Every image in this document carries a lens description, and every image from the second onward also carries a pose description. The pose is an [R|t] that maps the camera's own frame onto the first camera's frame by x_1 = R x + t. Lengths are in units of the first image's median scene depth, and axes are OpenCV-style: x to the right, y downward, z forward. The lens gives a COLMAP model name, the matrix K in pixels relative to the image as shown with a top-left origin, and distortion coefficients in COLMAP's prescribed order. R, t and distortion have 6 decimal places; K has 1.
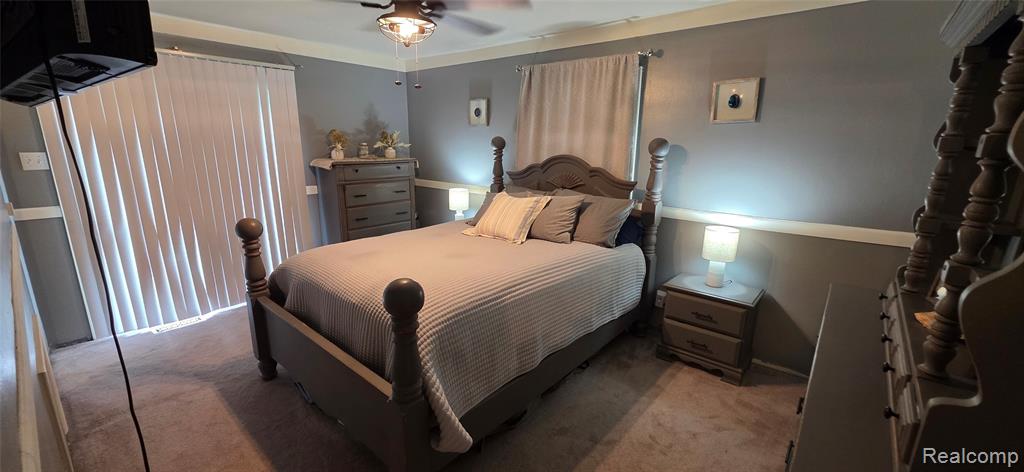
lens RADIAL K [[408.6, 0, 512.0], [0, 408.6, 236.0], [0, 0, 1]] dist [0.001124, 0.000116]
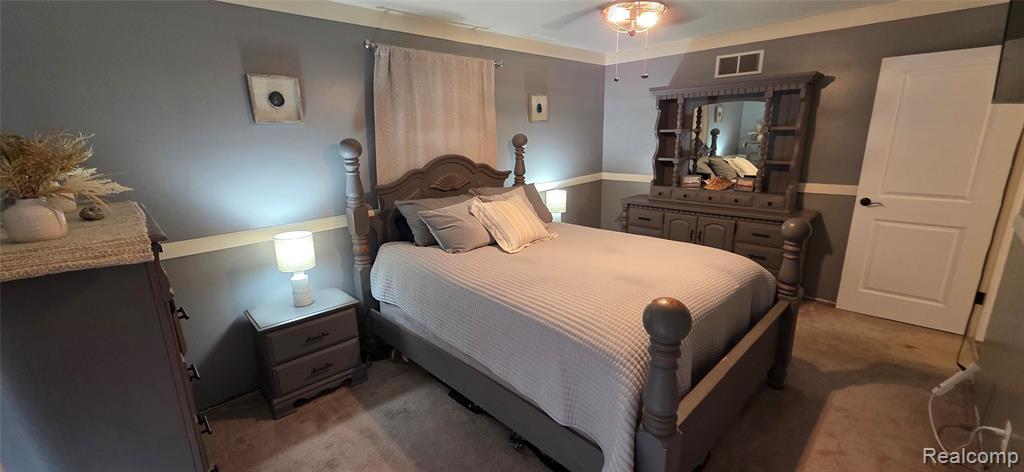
lens RADIAL K [[408.6, 0, 512.0], [0, 408.6, 236.0], [0, 0, 1]] dist [0.001124, 0.000116]
pose [[0.096904, -0.258240, 0.961208, -0.841141], [0.254105, 0.940168, 0.226970, -0.210331], [-0.962310, 0.222253, 0.156726, 0.798233]]
